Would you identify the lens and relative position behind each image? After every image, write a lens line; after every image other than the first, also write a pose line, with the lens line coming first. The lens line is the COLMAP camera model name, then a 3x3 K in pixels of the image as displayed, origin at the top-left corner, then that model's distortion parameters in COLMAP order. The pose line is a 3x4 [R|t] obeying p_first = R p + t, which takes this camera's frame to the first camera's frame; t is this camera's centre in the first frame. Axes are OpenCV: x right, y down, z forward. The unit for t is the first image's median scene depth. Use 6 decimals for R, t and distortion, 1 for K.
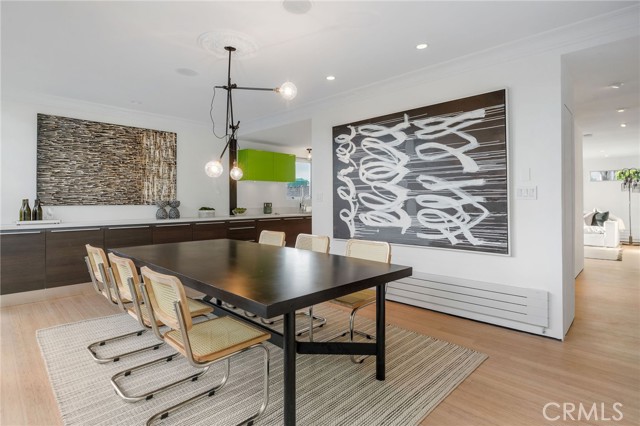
lens RADIAL K [[326.9, 0, 317.8], [0, 326.9, 208.1], [0, 0, 1]] dist [0.002030, -0.000147]
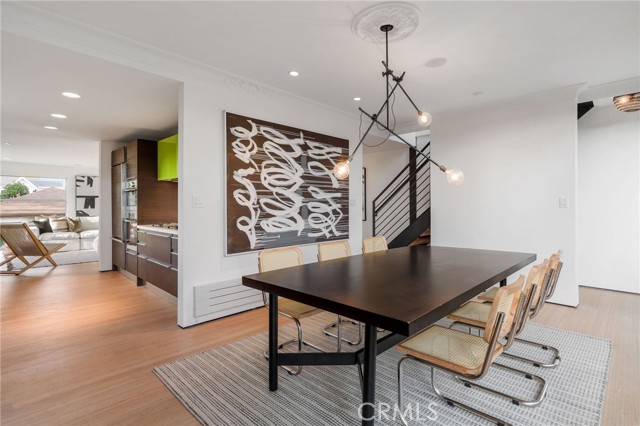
lens RADIAL K [[326.9, 0, 317.8], [0, 326.9, 210.1], [0, 0, 1]] dist [0.002030, -0.000147]
pose [[-0.009139, -0.014503, 0.999853, -0.835155], [0.015874, 0.999767, 0.014646, -0.025421], [-0.999832, 0.016006, -0.008906, 0.891625]]
